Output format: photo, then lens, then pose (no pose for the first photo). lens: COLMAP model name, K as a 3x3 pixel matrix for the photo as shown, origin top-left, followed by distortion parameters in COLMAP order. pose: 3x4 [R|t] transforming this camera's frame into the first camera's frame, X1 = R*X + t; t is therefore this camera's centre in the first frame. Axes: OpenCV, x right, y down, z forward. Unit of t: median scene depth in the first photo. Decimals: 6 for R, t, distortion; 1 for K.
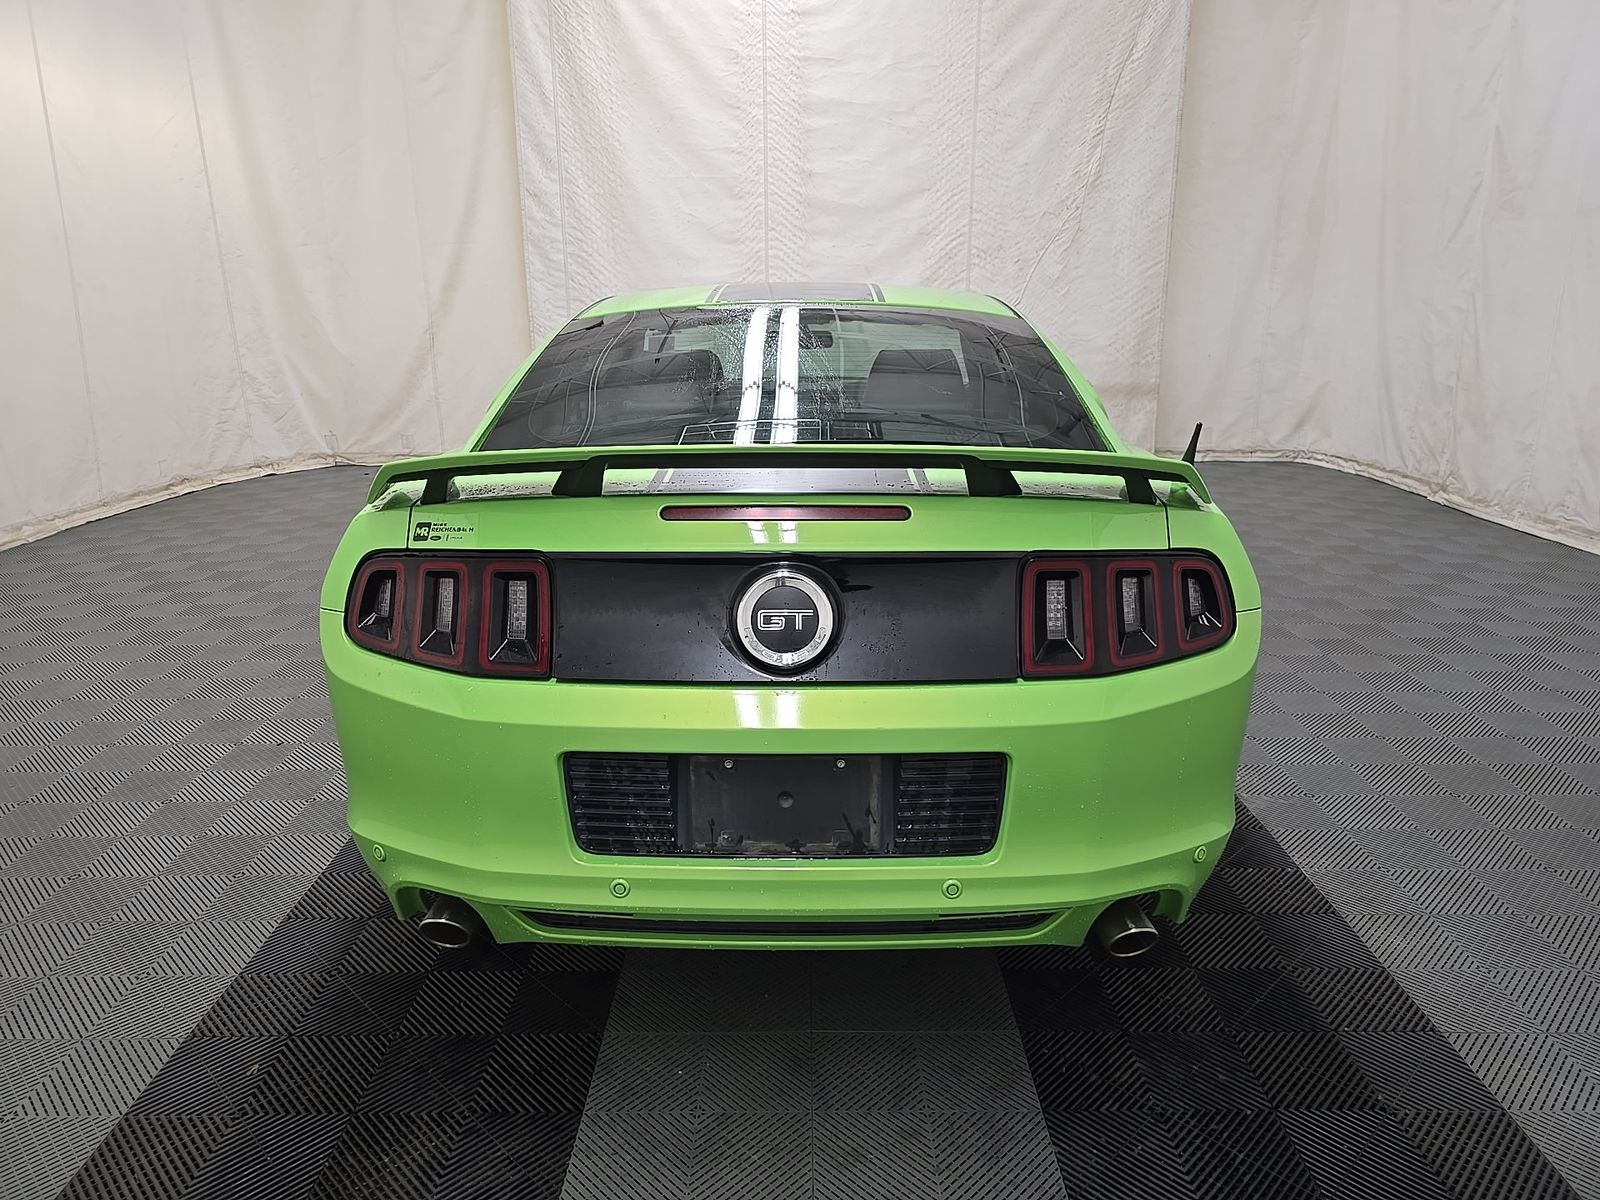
lens RADIAL K [[1075.9, 0, 804.6], [0, 1075.9, 608.2], [0, 0, 1]] dist [0.038466, -0.033920]
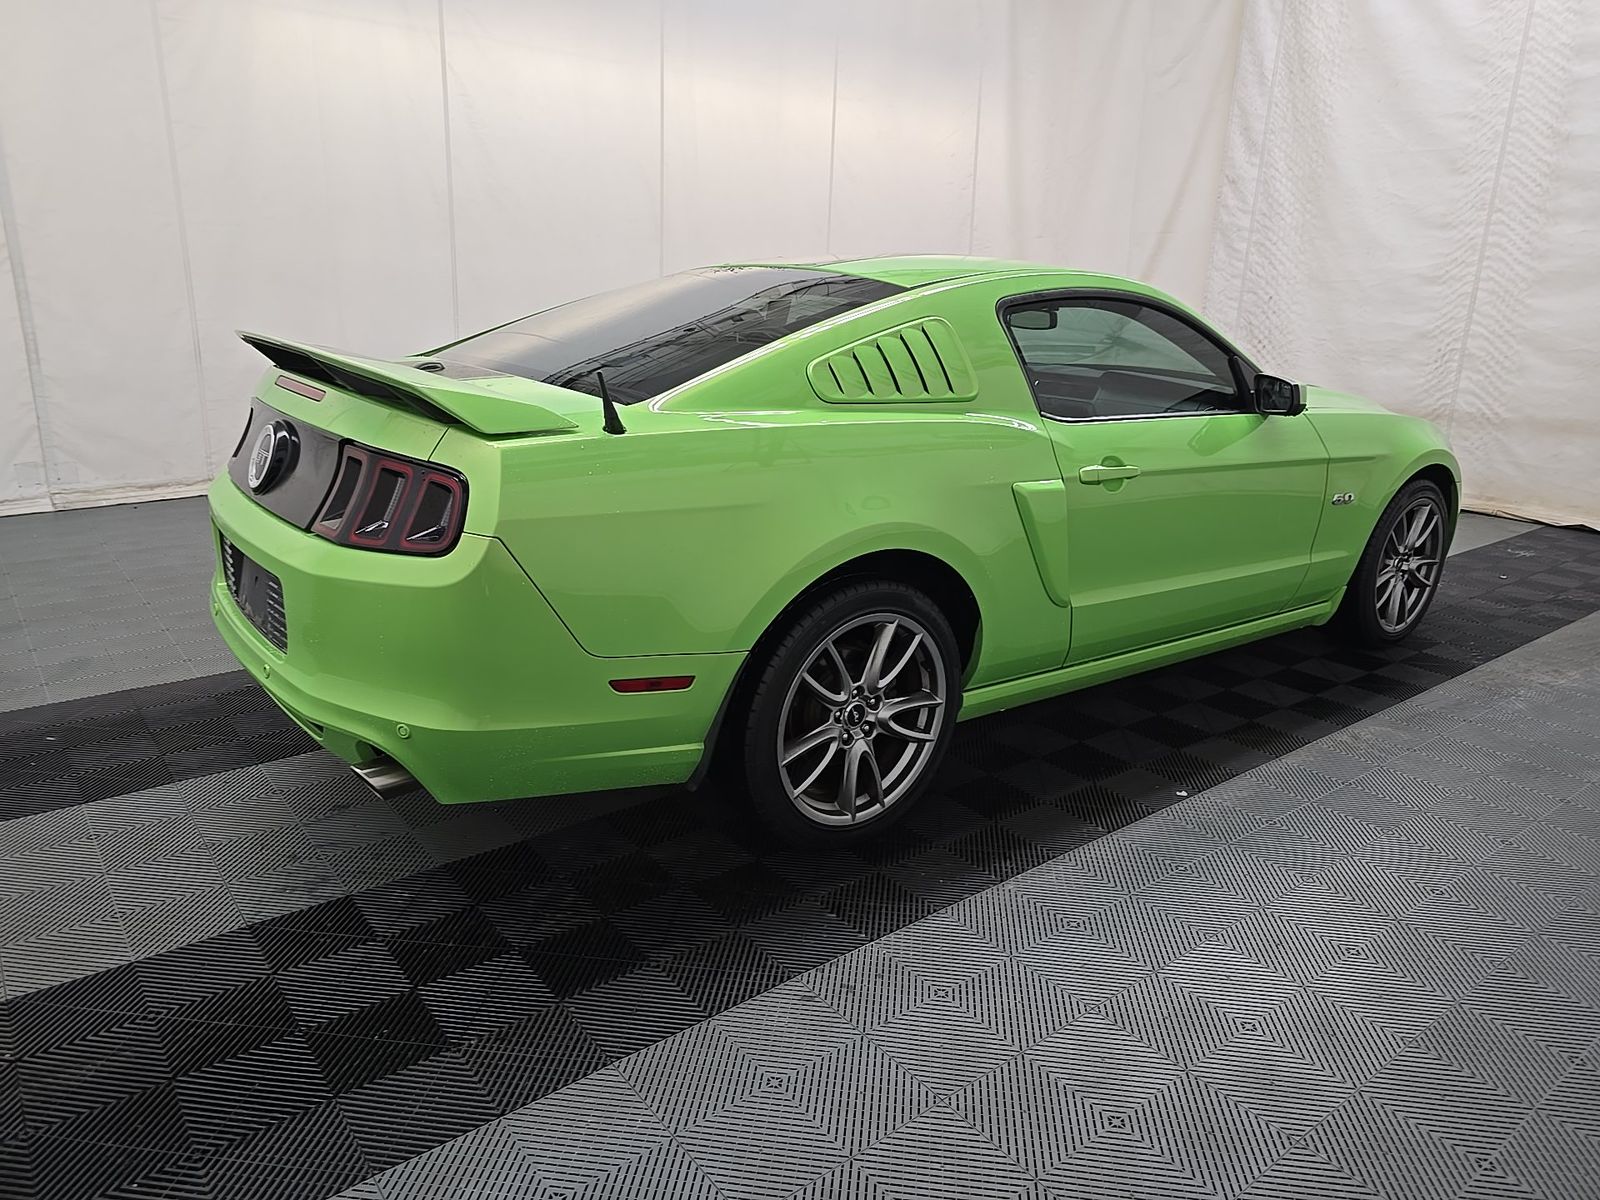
lens RADIAL K [[1075.9, 0, 798.6], [0, 1075.9, 606.4], [0, 0, 1]] dist [0.038466, -0.033920]
pose [[0.609321, 0.252378, -0.751687, 0.336545], [-0.256460, 0.959767, 0.114353, -0.031656], [0.750304, 0.123100, 0.649530, 0.134058]]
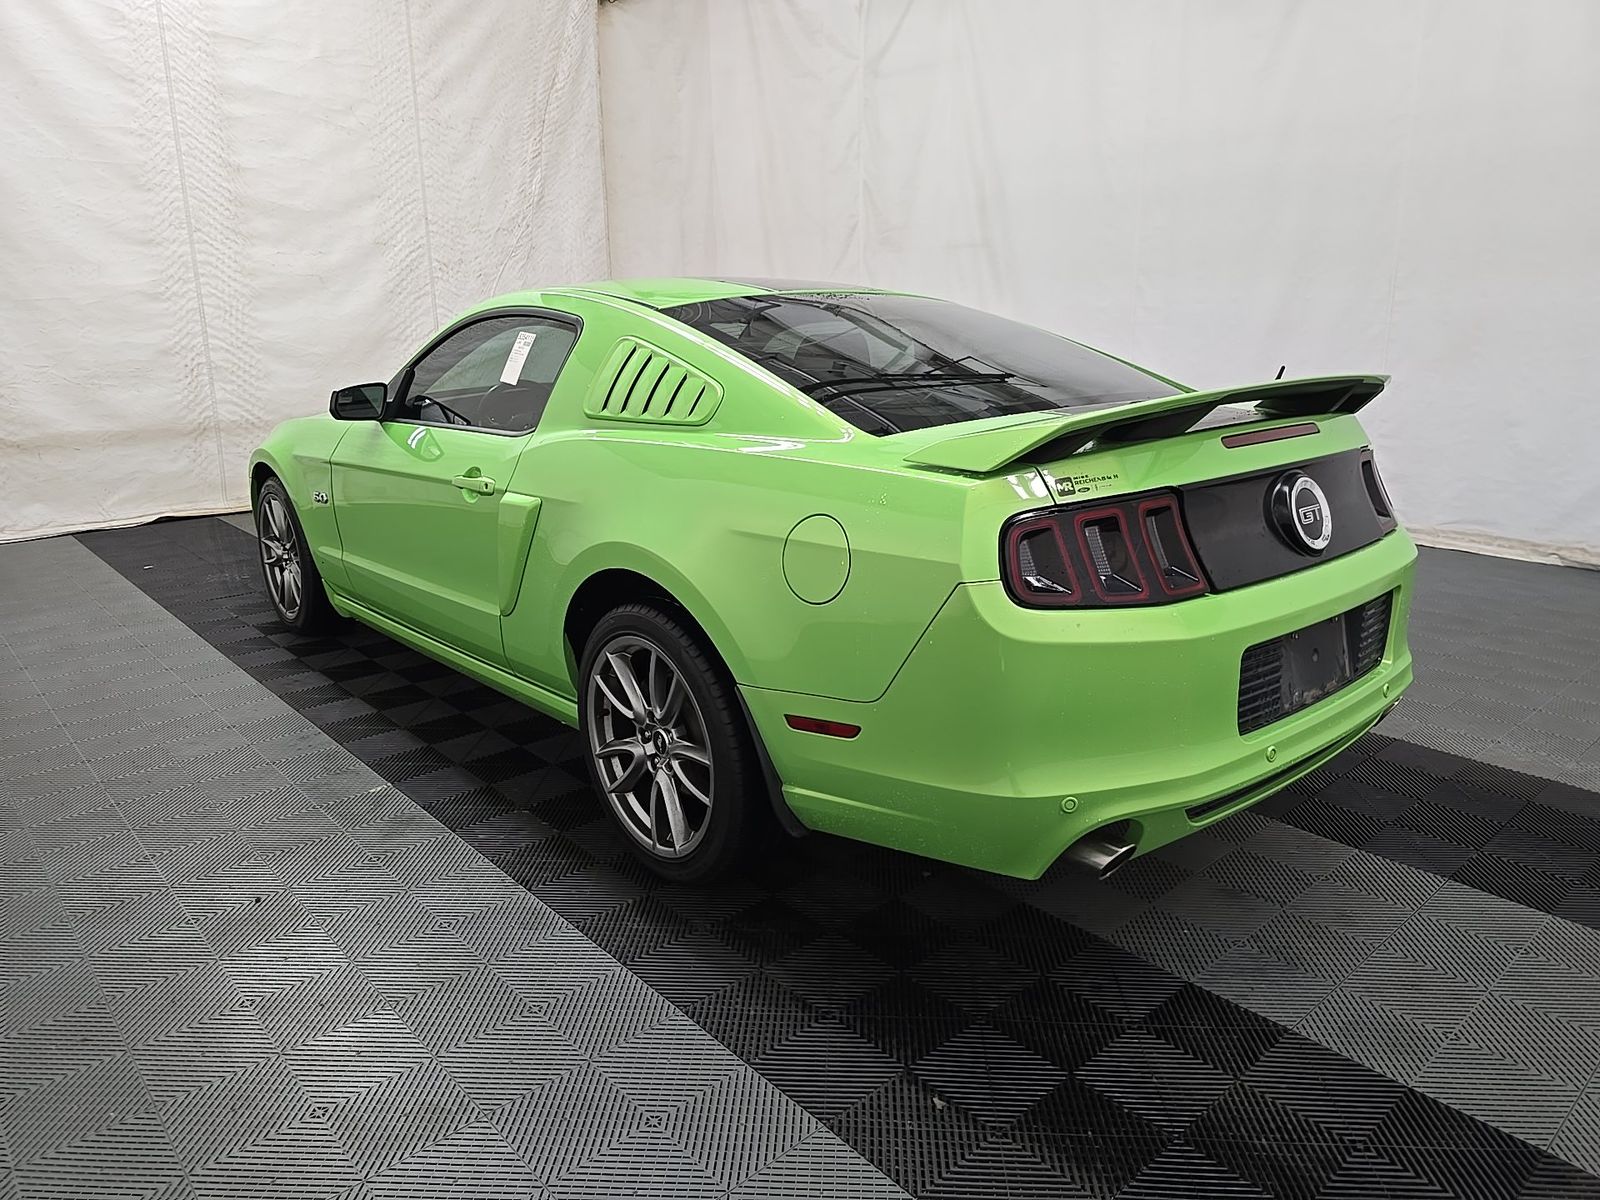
lens RADIAL K [[1075.9, 0, 812.6], [0, 1075.9, 599.2], [0, 0, 1]] dist [0.038466, -0.033920]
pose [[0.739423, -0.173757, 0.650432, -0.279229], [0.195250, 0.979945, 0.039819, -0.012149], [-0.644306, 0.097553, 0.758520, 0.086532]]
